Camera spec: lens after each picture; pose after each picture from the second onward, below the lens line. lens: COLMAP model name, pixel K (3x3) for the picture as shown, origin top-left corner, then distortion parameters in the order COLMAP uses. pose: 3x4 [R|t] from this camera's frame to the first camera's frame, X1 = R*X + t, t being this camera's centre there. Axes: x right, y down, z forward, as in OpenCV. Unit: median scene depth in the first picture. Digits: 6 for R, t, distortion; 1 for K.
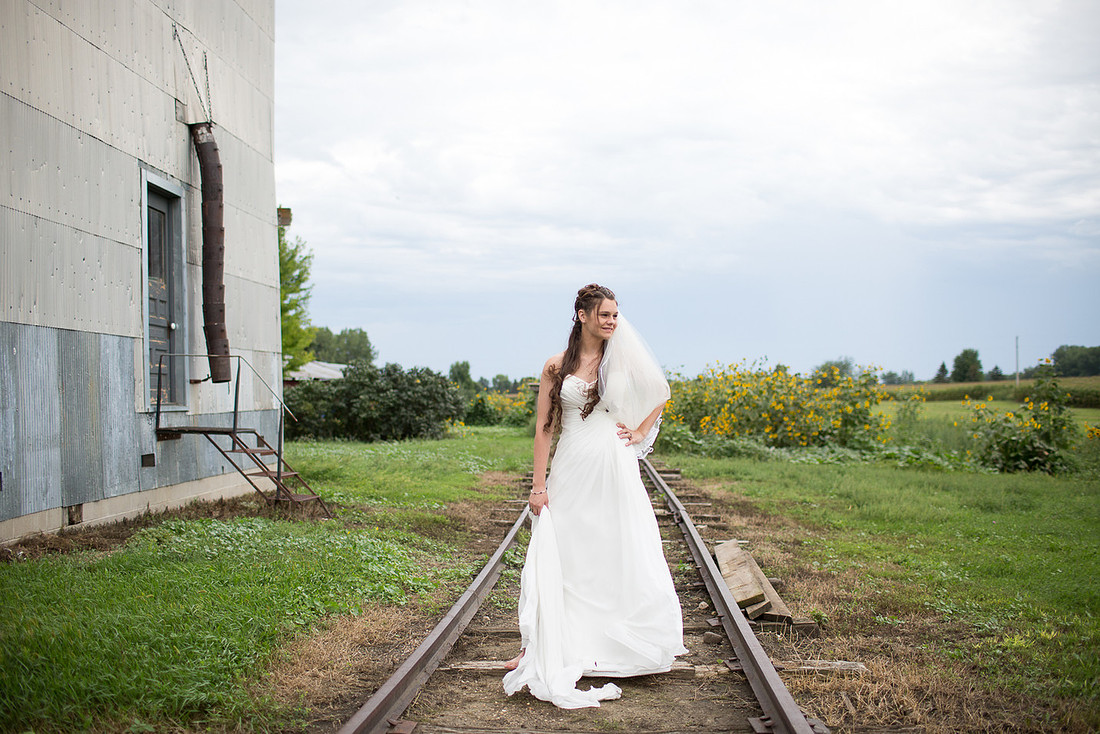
lens RADIAL K [[1055.1, 0, 550.1], [0, 1055.1, 376.6], [0, 0, 1]] dist [-0.043486, 0.000000]
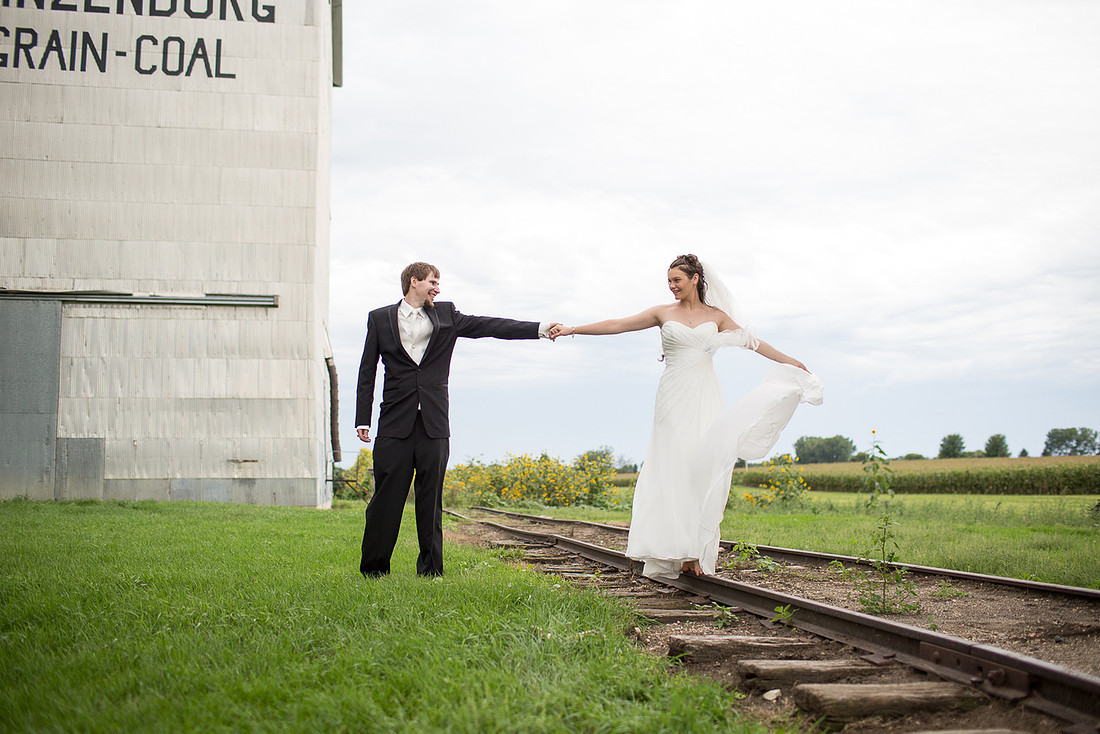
lens RADIAL K [[1055.1, 0, 550.9], [0, 1055.1, 363.1], [0, 0, 1]] dist [-0.043486, 0.000000]
pose [[0.976010, 0.023061, 0.216499, -0.374874], [-0.002229, 0.995381, -0.095980, 0.010462], [-0.217712, 0.093194, 0.971553, -1.599492]]
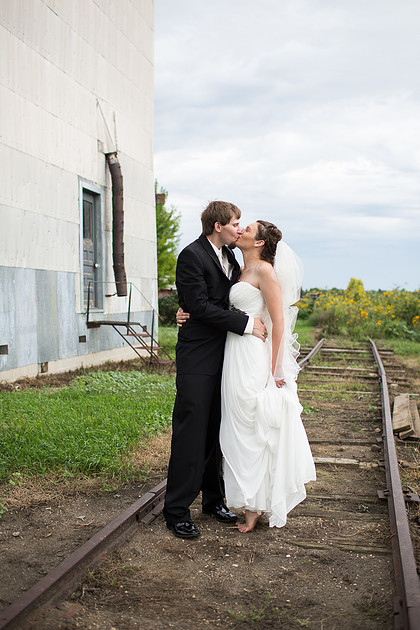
lens RADIAL K [[643.1, 0, 209.5], [0, 643.1, 309.6], [0, 0, 1]] dist [-0.043390, 0.000000]
pose [[0.983400, 0.015650, -0.180777, 0.037428], [-0.009190, 0.999291, 0.036518, -0.014133], [0.181220, -0.034250, 0.982846, -0.065394]]
